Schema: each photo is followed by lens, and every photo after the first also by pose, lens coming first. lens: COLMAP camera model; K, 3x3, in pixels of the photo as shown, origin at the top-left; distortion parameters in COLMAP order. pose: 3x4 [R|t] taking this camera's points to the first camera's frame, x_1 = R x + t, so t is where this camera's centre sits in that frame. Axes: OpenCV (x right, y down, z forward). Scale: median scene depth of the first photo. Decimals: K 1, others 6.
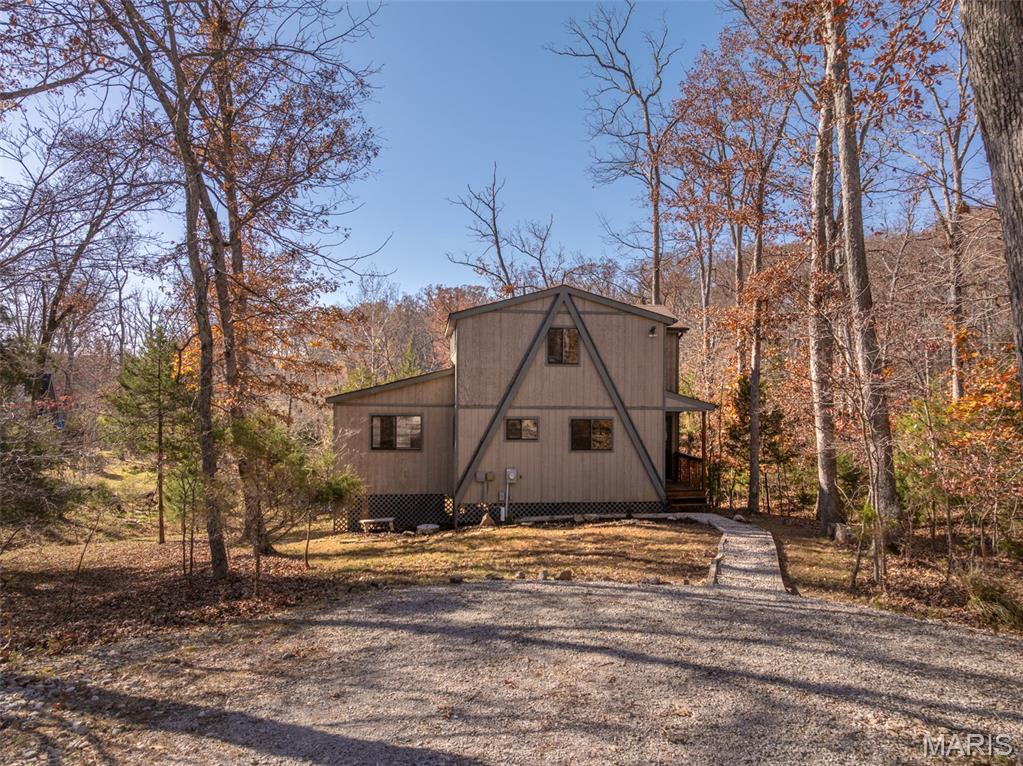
lens RADIAL K [[711.4, 0, 509.0], [0, 711.4, 379.6], [0, 0, 1]] dist [-0.052430, 0.016966]
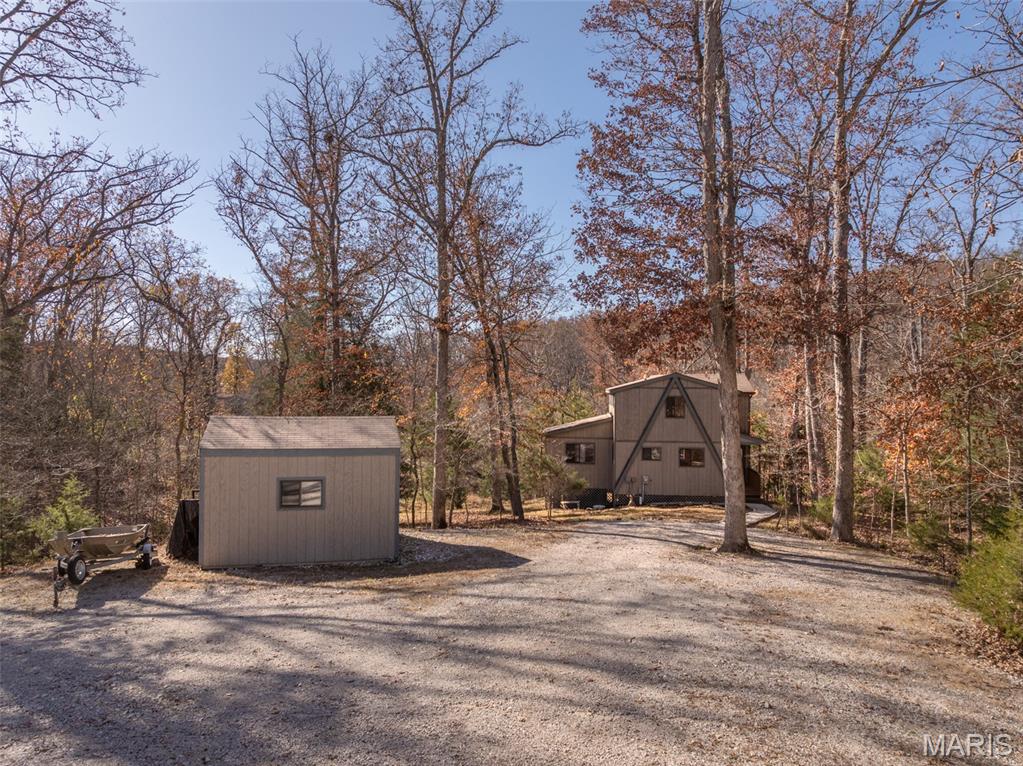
lens RADIAL K [[711.4, 0, 504.4], [0, 711.4, 379.5], [0, 0, 1]] dist [-0.052430, 0.016966]
pose [[0.978477, -0.001417, -0.206350, 0.024530], [0.002479, 0.999985, 0.004891, -0.125113], [0.206340, -0.005297, 0.978466, -0.812014]]
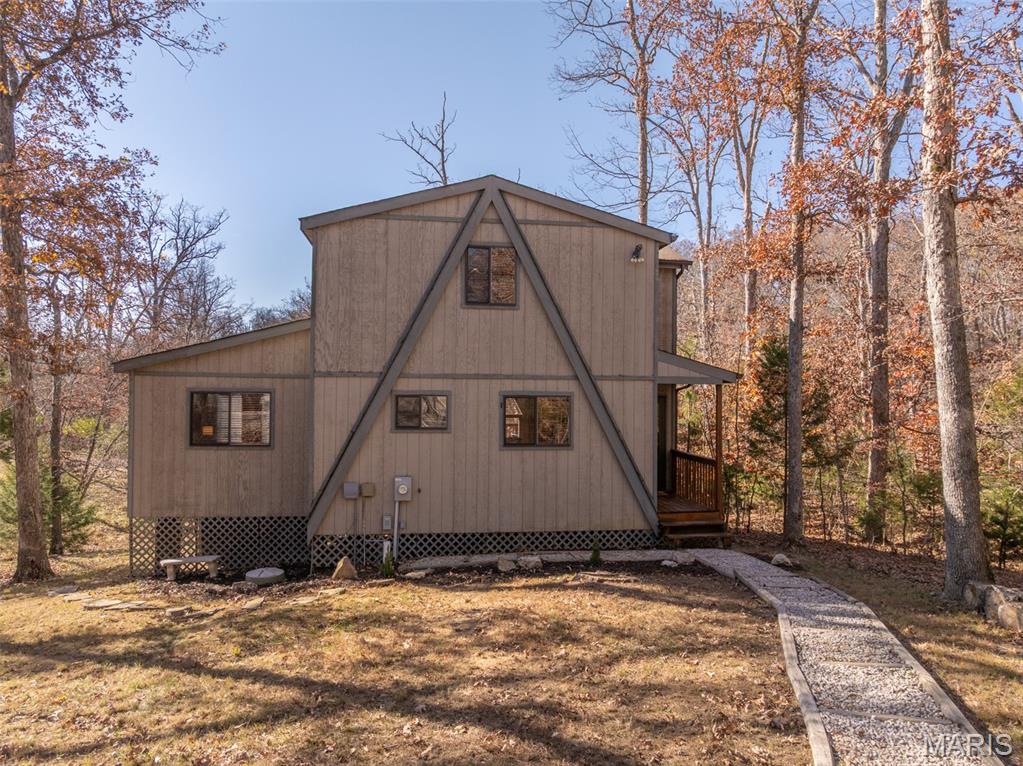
lens RADIAL K [[711.4, 0, 518.1], [0, 711.4, 384.1], [0, 0, 1]] dist [-0.052430, 0.016966]
pose [[0.999563, 0.000784, 0.029540, 0.081506], [-0.000910, 0.999990, 0.004265, 0.043064], [-0.029536, -0.004290, 0.999555, 0.388131]]
